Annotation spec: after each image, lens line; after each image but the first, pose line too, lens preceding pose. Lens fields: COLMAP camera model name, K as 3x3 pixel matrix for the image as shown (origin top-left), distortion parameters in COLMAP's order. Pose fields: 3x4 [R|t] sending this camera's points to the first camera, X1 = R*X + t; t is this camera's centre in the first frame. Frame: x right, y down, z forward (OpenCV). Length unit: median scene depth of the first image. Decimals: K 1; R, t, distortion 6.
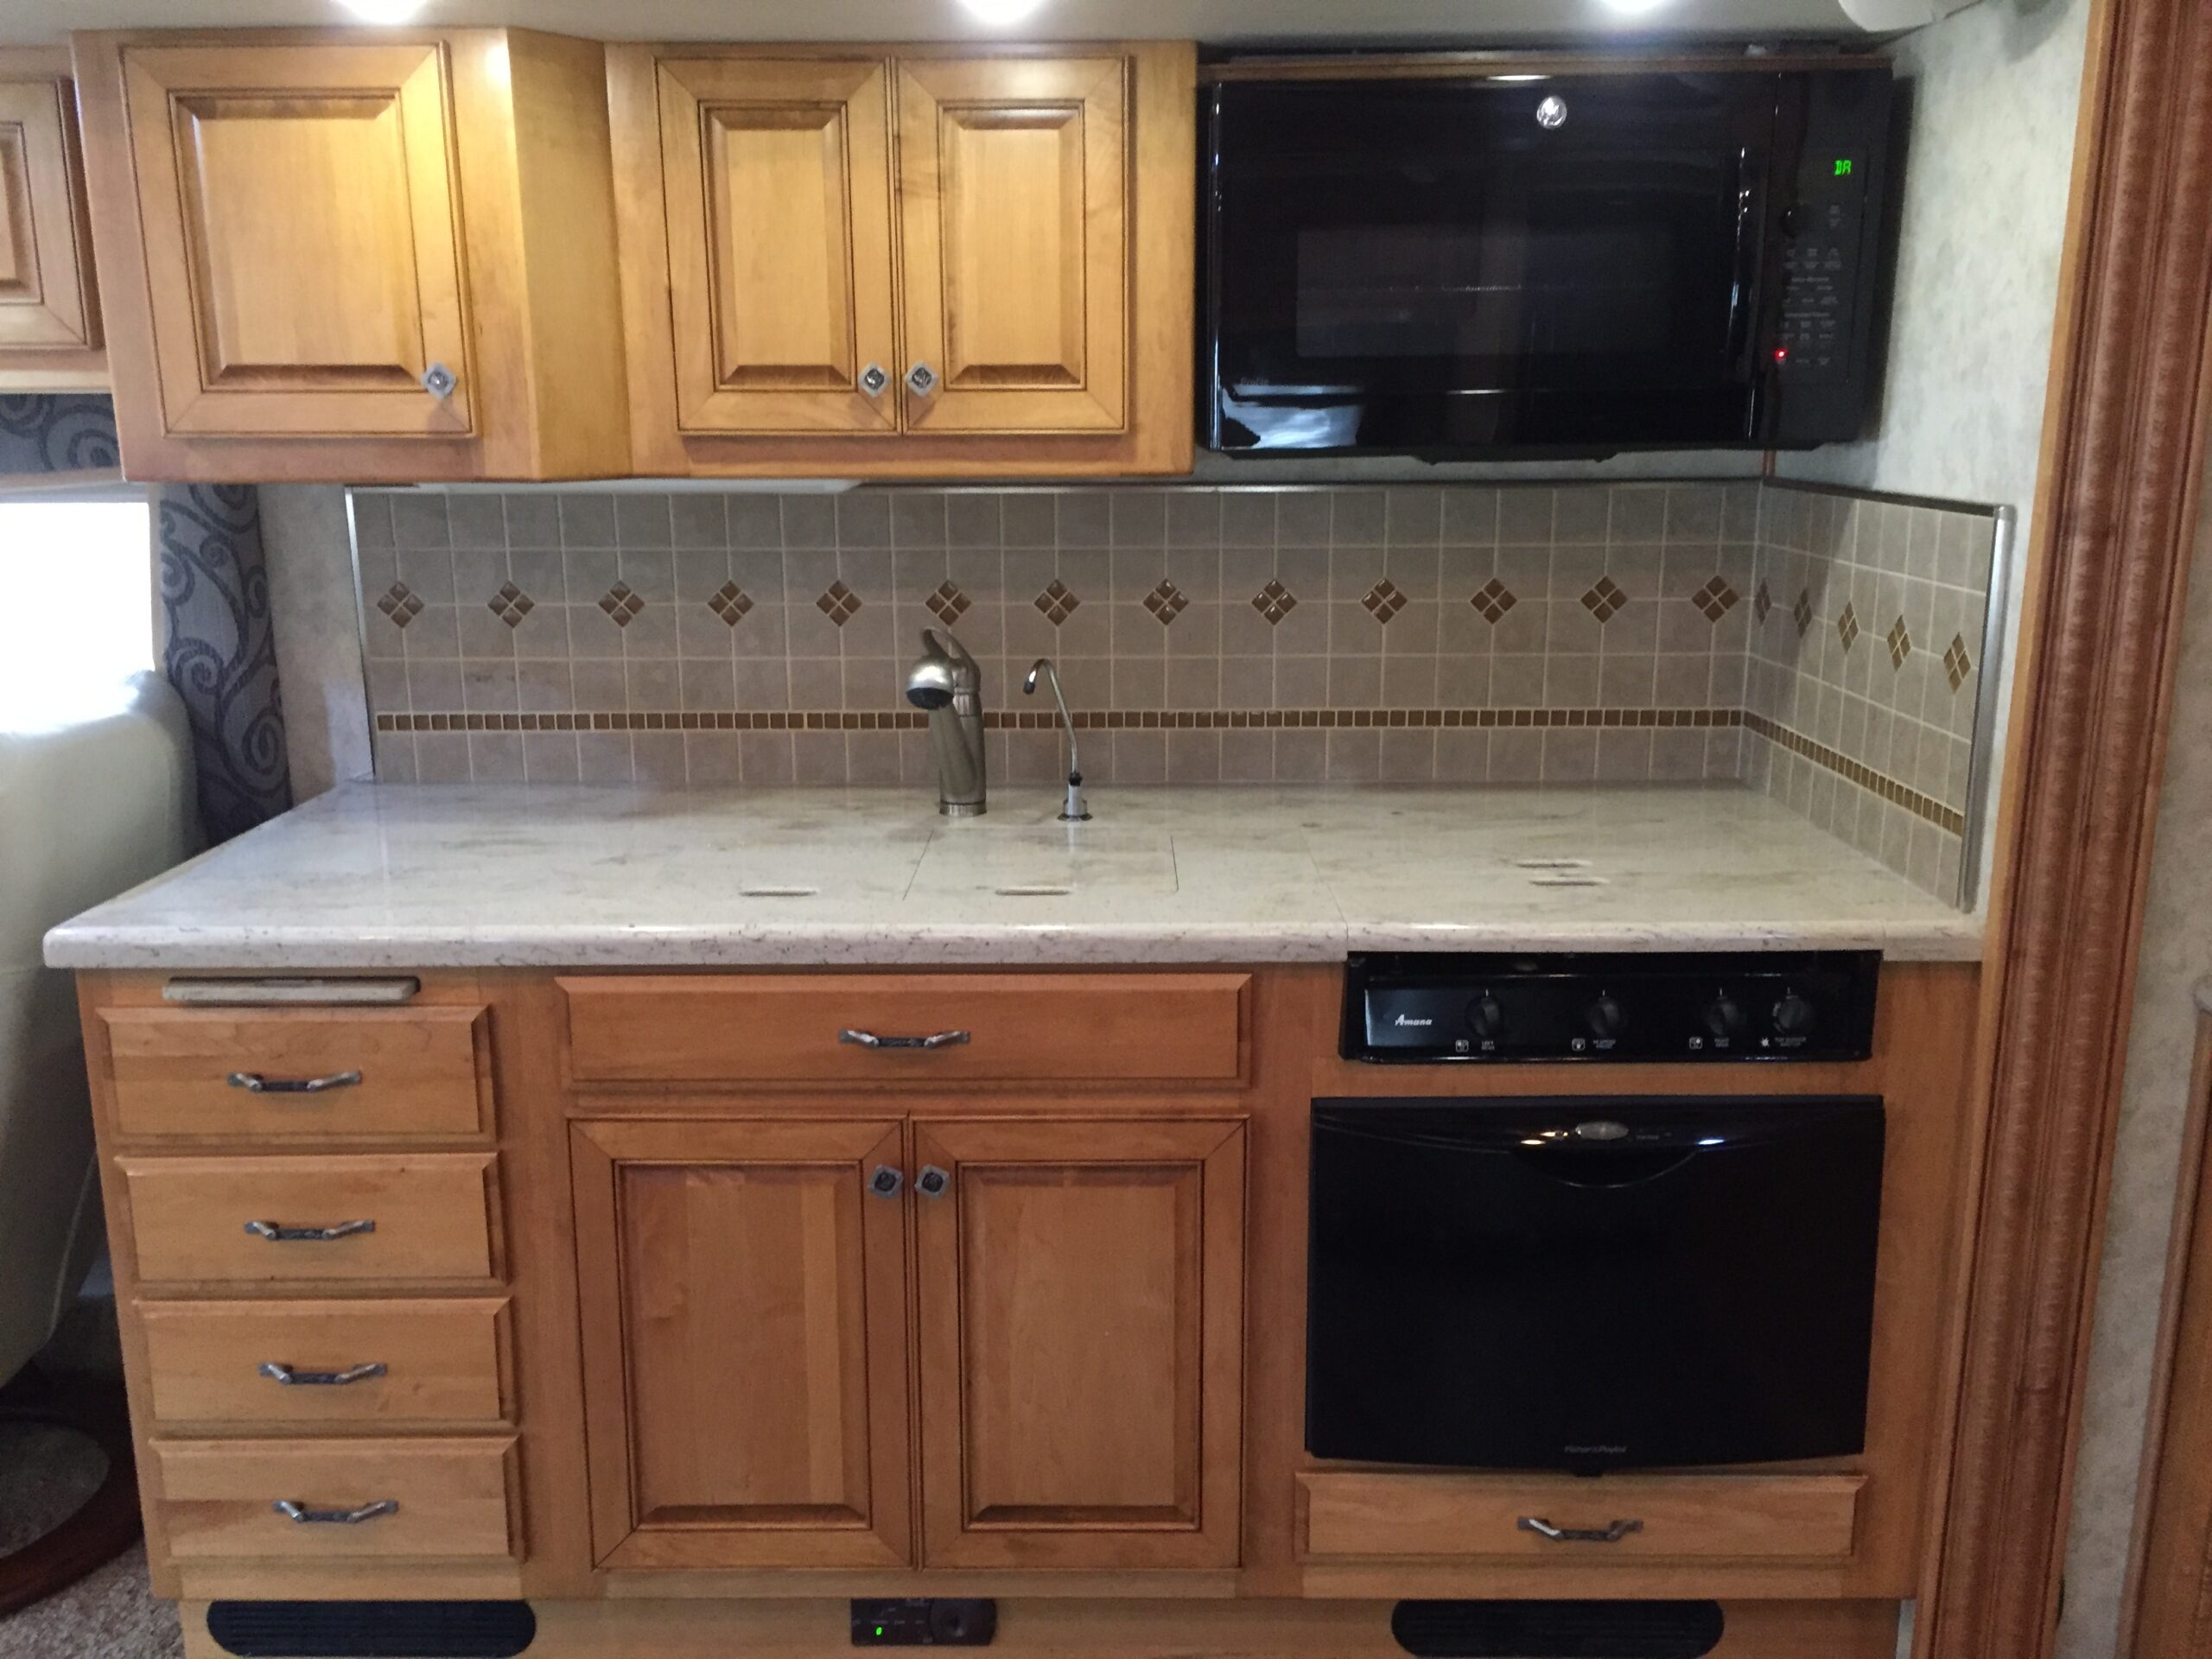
lens RADIAL K [[1875.8, 0, 1101.9], [0, 1875.8, 830.7], [0, 0, 1]] dist [0.080487, -0.108389]
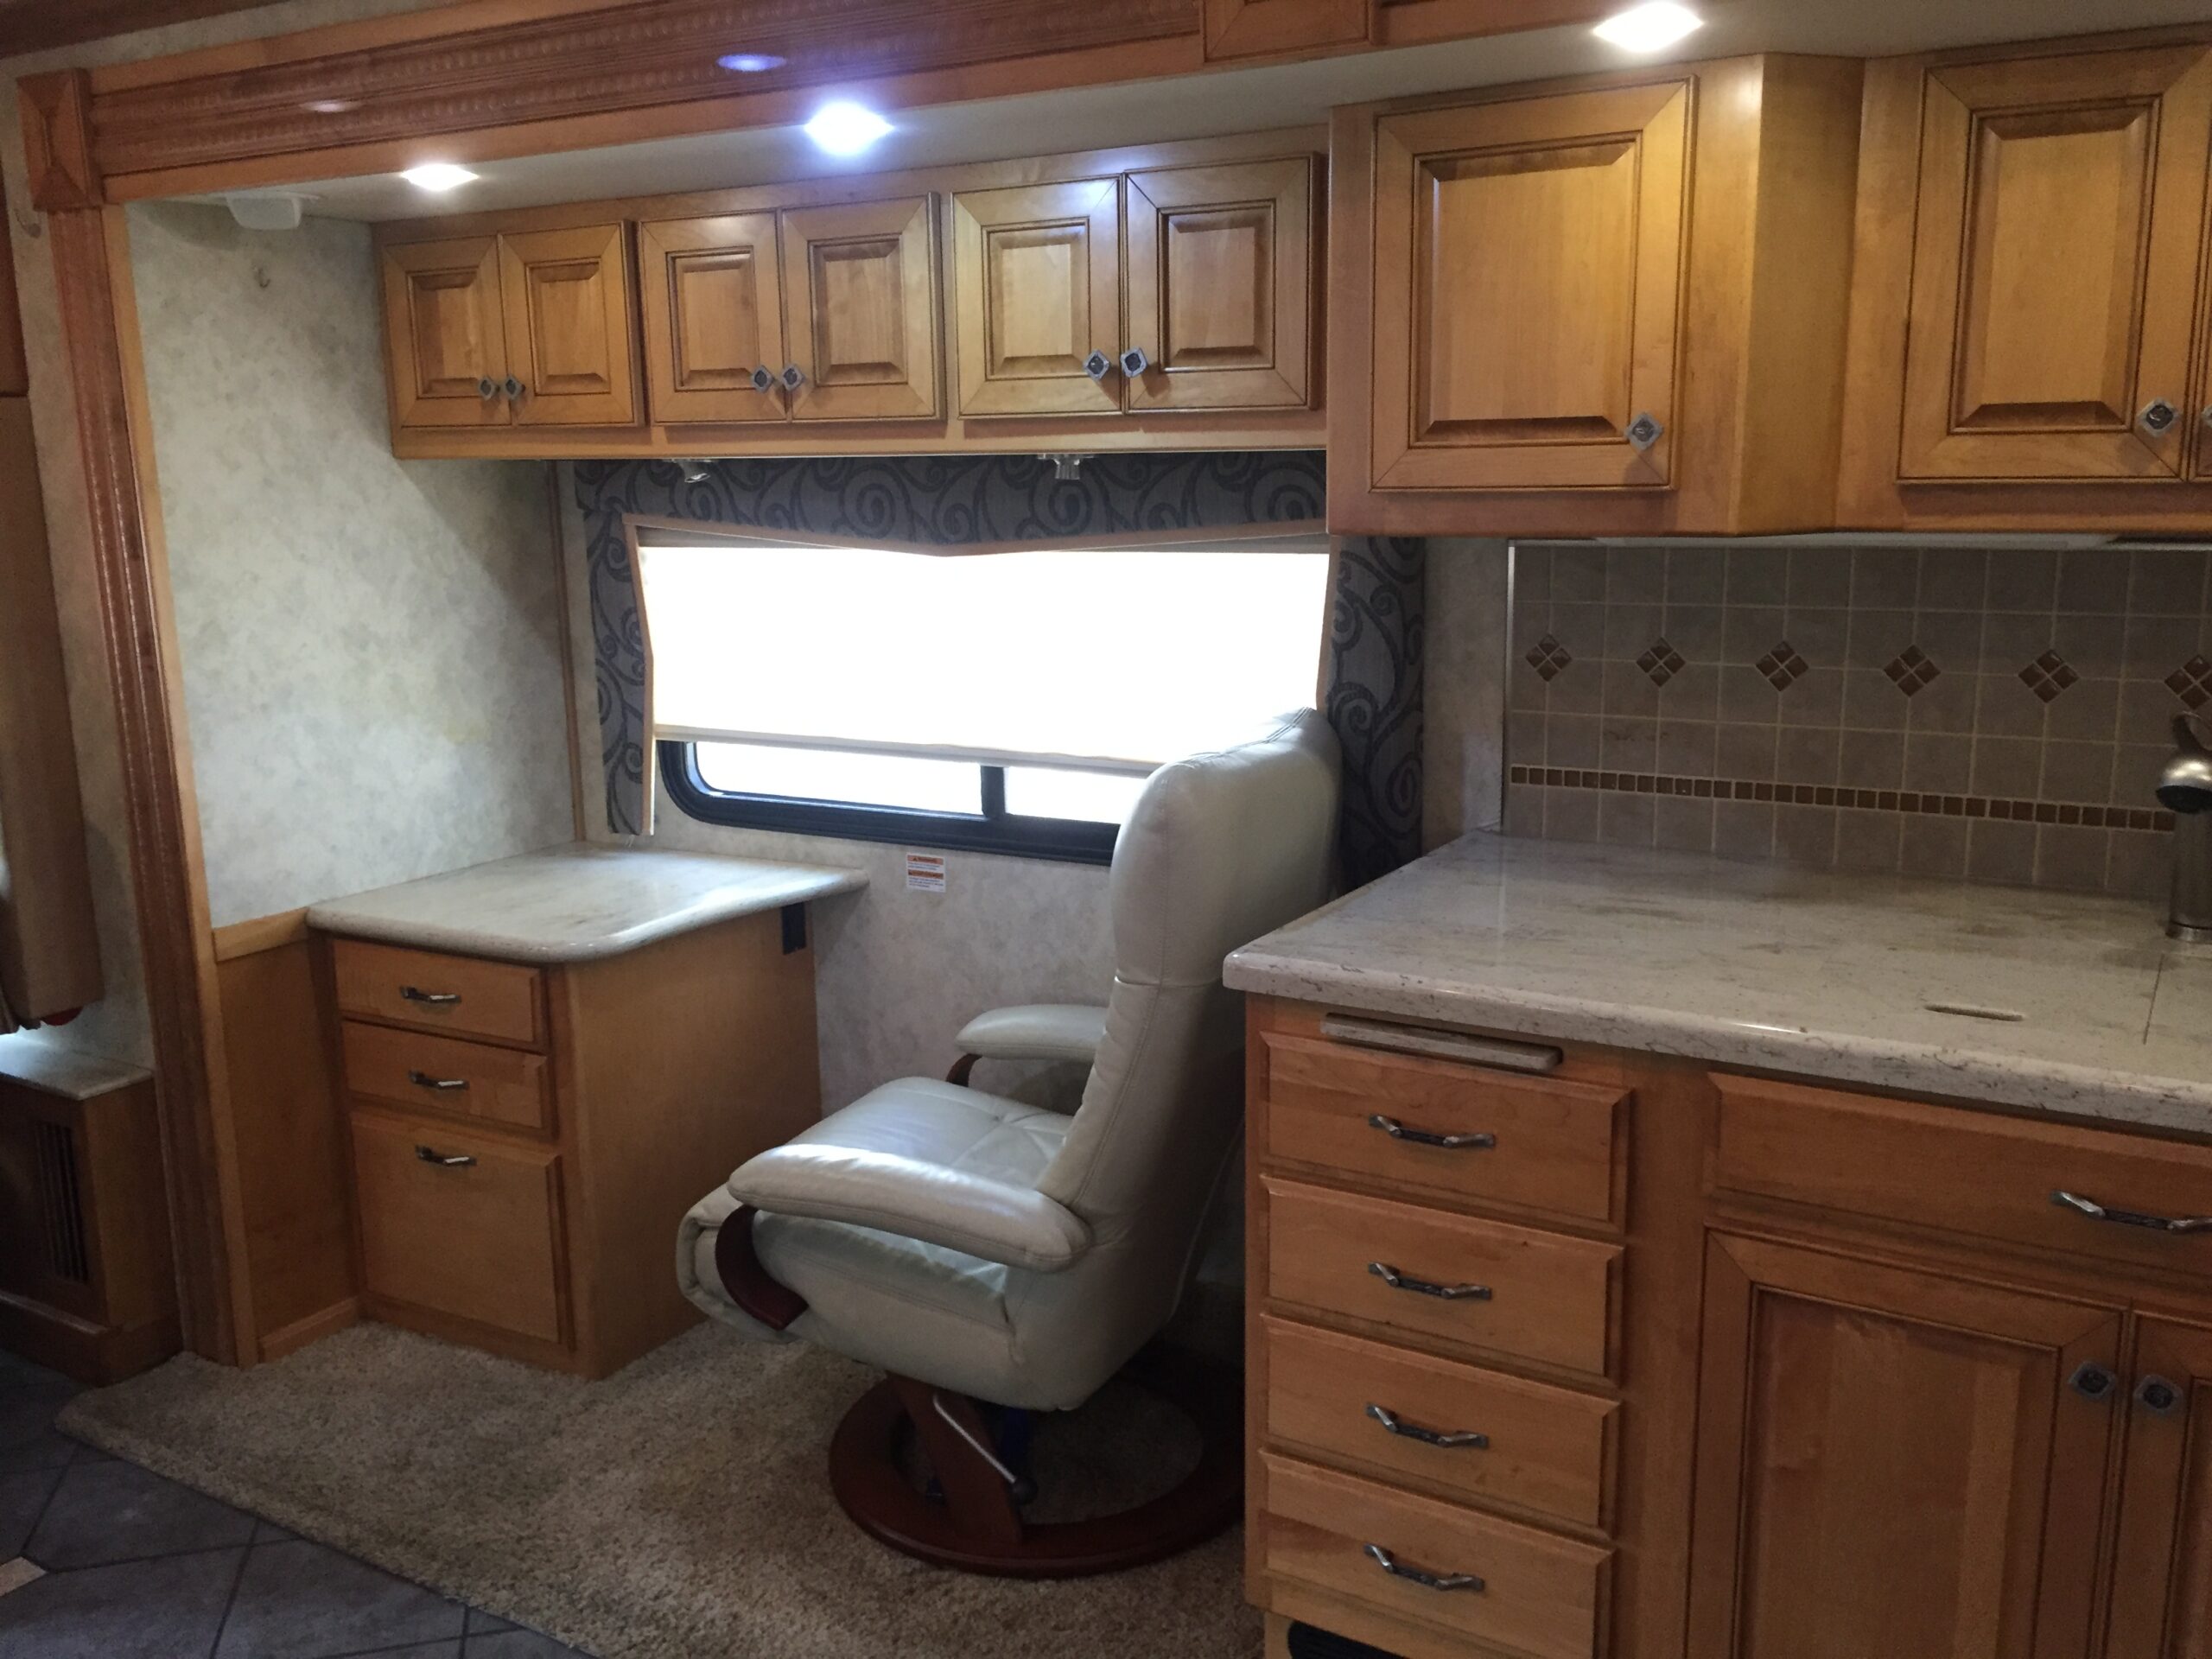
lens RADIAL K [[1875.8, 0, 1101.9], [0, 1875.8, 830.7], [0, 0, 1]] dist [0.080487, -0.108389]
pose [[0.861590, 0.091386, -0.499310, -0.089185], [-0.102838, 0.994688, 0.004599, -0.012591], [0.497078, 0.047385, 0.866411, 0.044571]]
